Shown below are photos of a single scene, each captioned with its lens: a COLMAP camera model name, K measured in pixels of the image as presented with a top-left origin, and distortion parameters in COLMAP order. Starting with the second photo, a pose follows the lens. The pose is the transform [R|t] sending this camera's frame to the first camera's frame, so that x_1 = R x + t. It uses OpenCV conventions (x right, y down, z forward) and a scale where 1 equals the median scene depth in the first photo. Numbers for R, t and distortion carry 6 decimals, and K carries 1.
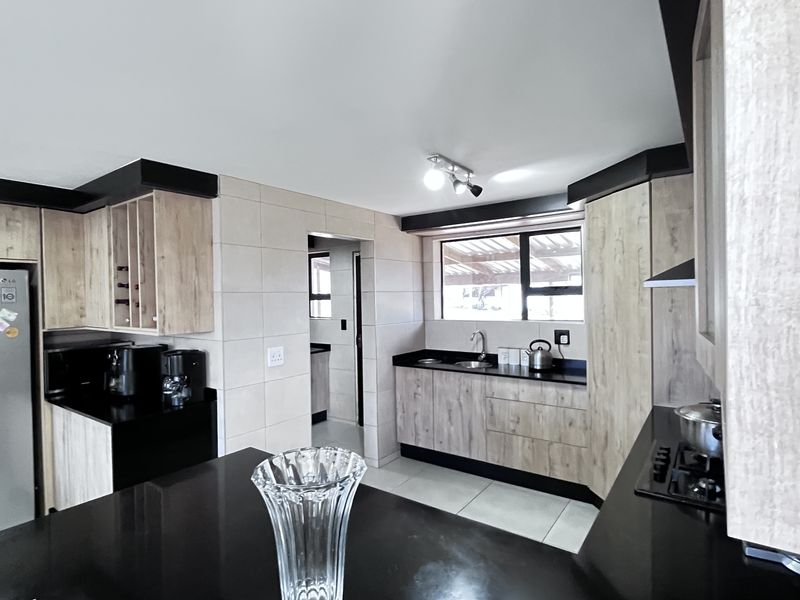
lens RADIAL K [[433.1, 0, 397.3], [0, 433.1, 301.7], [0, 0, 1]] dist [-0.006204, -0.000779]
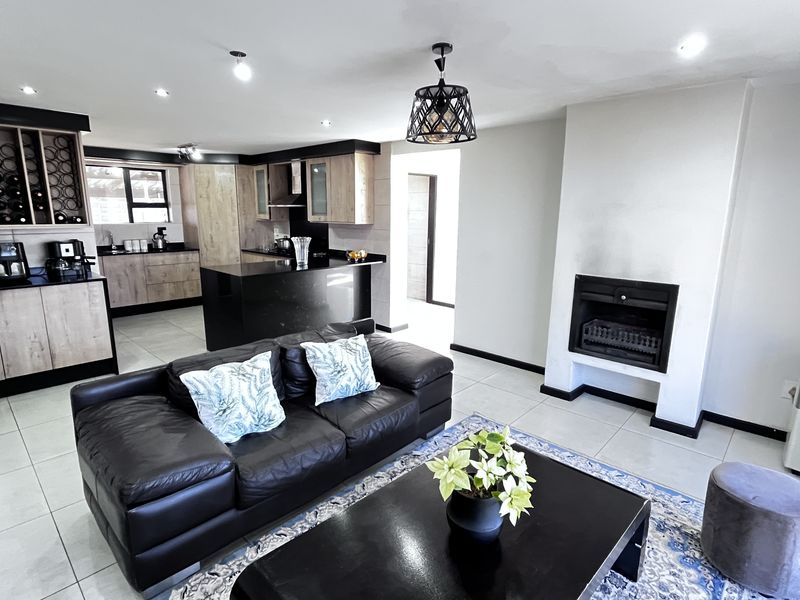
lens RADIAL K [[433.1, 0, 397.7], [0, 433.1, 302.1], [0, 0, 1]] dist [-0.006204, -0.000779]
pose [[0.127666, -0.189546, 0.973537, -1.706974], [-0.000789, 0.981549, 0.191210, 0.033671], [-0.991817, -0.025179, 0.125161, -0.289402]]
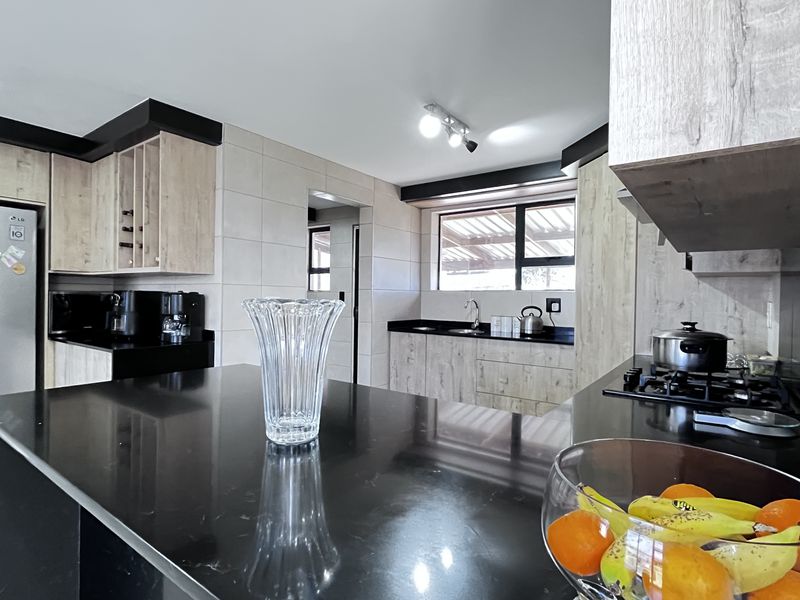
lens RADIAL K [[433.1, 0, 397.7], [0, 433.1, 302.4], [0, 0, 1]] dist [-0.006204, -0.000779]
pose [[0.999427, 0.033690, -0.003165, 0.020260], [-0.033693, 0.999432, -0.001095, 0.113746], [0.003126, 0.001201, 0.999994, -0.031193]]
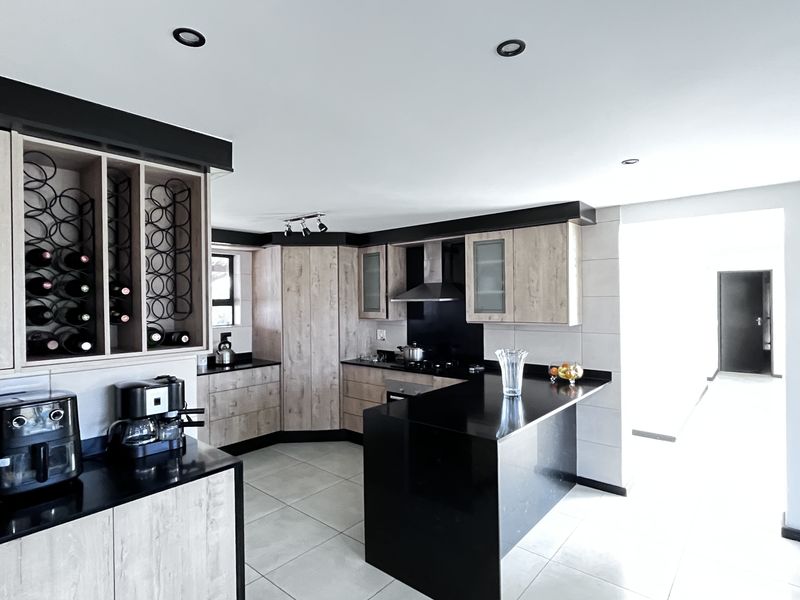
lens RADIAL K [[433.1, 0, 396.5], [0, 433.1, 301.2], [0, 0, 1]] dist [-0.006204, -0.000779]
pose [[0.082198, 0.009002, 0.996575, -1.120971], [0.021897, 0.999702, -0.010837, -0.004218], [-0.996375, 0.022712, 0.081976, 0.489721]]
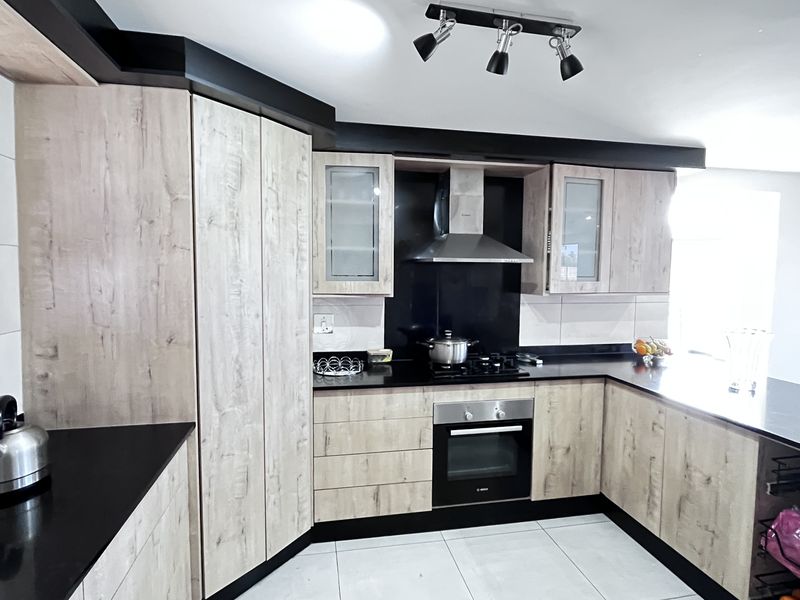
lens RADIAL K [[433.1, 0, 398.2], [0, 433.1, 303.8], [0, 0, 1]] dist [-0.006204, -0.000779]
pose [[-0.733410, -0.043281, 0.678407, -0.129121], [0.010948, 0.997090, 0.075447, -0.003138], [-0.679698, 0.062761, -0.730802, 1.290821]]
